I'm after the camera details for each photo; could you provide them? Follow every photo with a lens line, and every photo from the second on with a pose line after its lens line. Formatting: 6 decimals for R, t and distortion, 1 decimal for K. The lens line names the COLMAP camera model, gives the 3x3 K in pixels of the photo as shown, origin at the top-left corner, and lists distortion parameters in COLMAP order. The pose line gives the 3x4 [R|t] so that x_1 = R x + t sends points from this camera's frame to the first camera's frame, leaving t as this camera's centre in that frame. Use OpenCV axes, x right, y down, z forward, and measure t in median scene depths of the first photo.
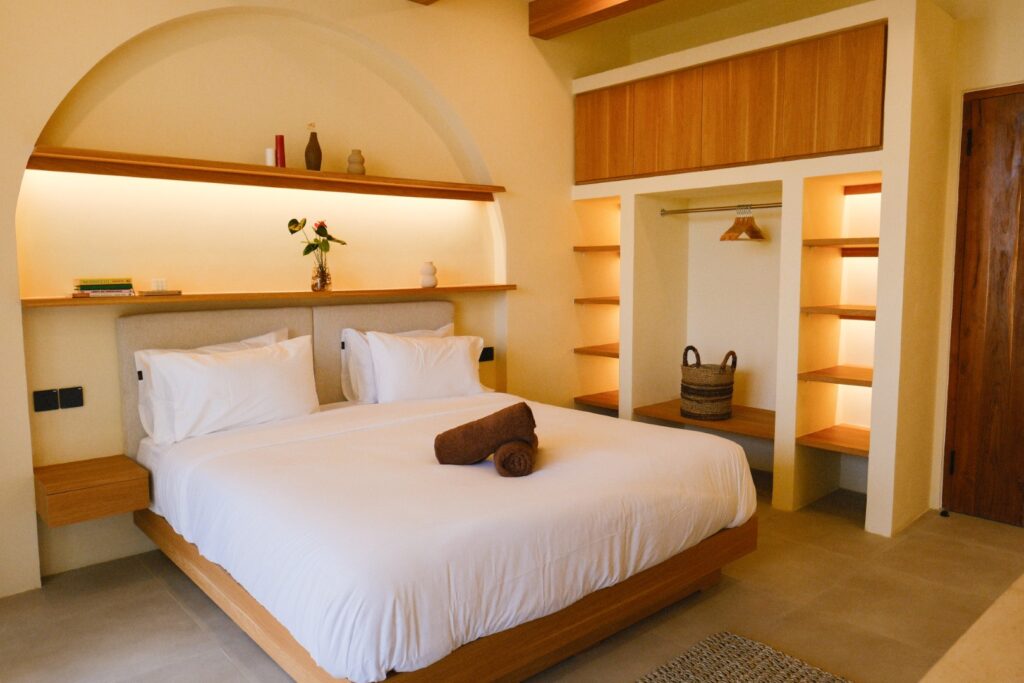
lens RADIAL K [[715.8, 0, 514.2], [0, 715.8, 341.2], [0, 0, 1]] dist [-0.017372, -0.001077]
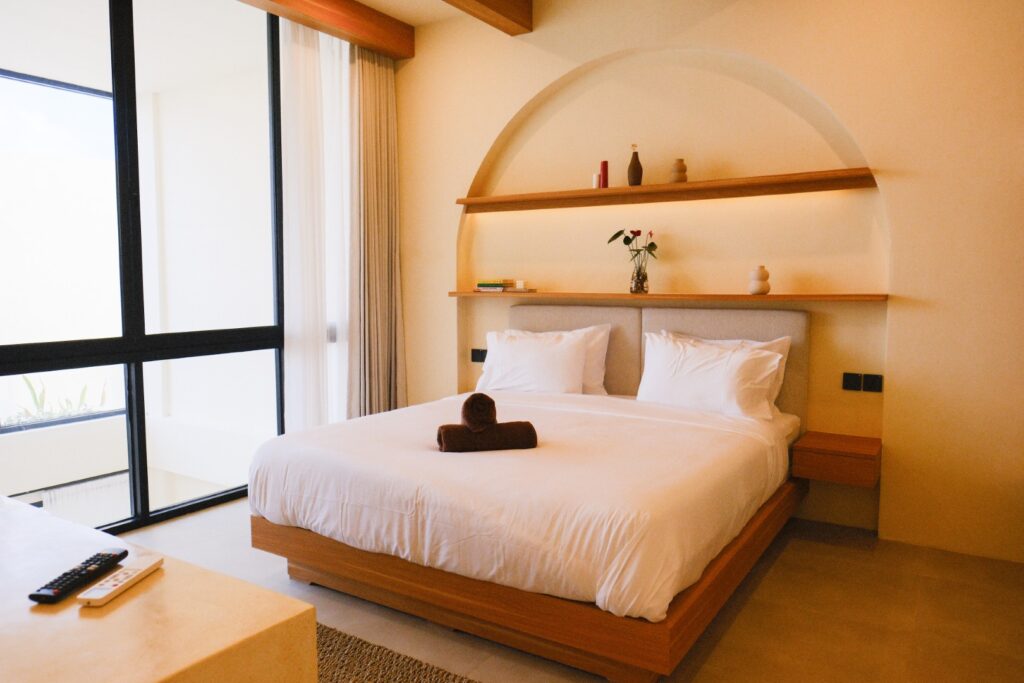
lens RADIAL K [[715.8, 0, 514.7], [0, 715.8, 337.4], [0, 0, 1]] dist [-0.017372, -0.001077]
pose [[0.275784, 0.082921, -0.957636, 0.759606], [-0.096783, 0.993605, 0.058164, -0.049334], [0.956335, 0.076642, 0.282046, 0.518267]]
